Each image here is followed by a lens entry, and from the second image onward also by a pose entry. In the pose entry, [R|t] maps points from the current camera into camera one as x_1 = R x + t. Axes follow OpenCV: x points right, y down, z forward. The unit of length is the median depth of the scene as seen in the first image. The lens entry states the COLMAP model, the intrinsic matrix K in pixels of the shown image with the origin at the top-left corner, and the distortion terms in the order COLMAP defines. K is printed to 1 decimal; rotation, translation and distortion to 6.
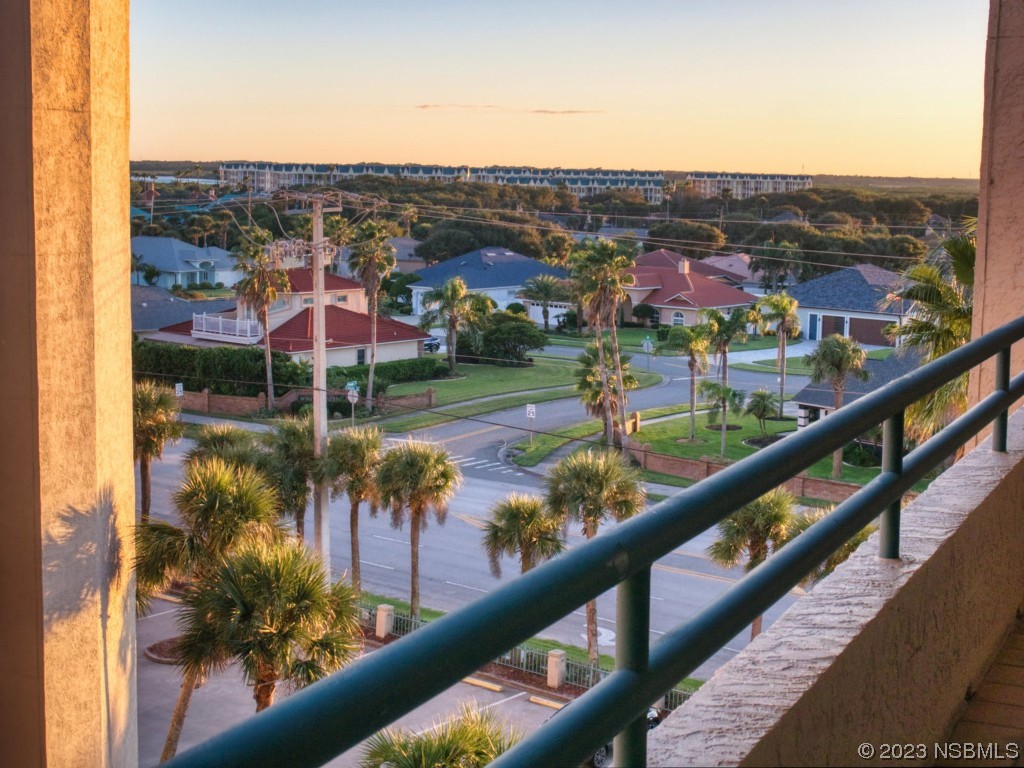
lens RADIAL K [[1566.4, 0, 512.0], [0, 1566.4, 384.0], [0, 0, 1]] dist [-0.071142, -0.015881]
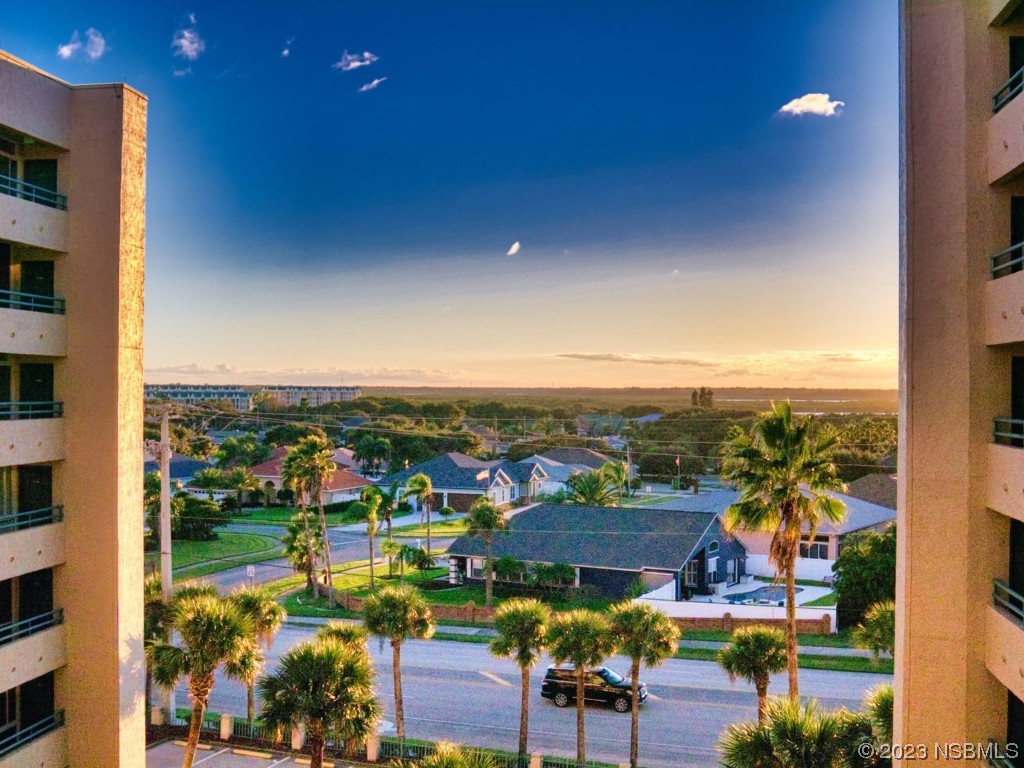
lens RADIAL K [[1248.4, 0, 512.0], [0, 1248.4, 384.0], [0, 0, 1]] dist [-0.100314, 0.008469]
pose [[0.952673, -0.012289, 0.303749, -0.090237], [0.053240, 0.990485, -0.126906, 0.005625], [-0.299299, 0.137072, 0.944262, -0.050405]]
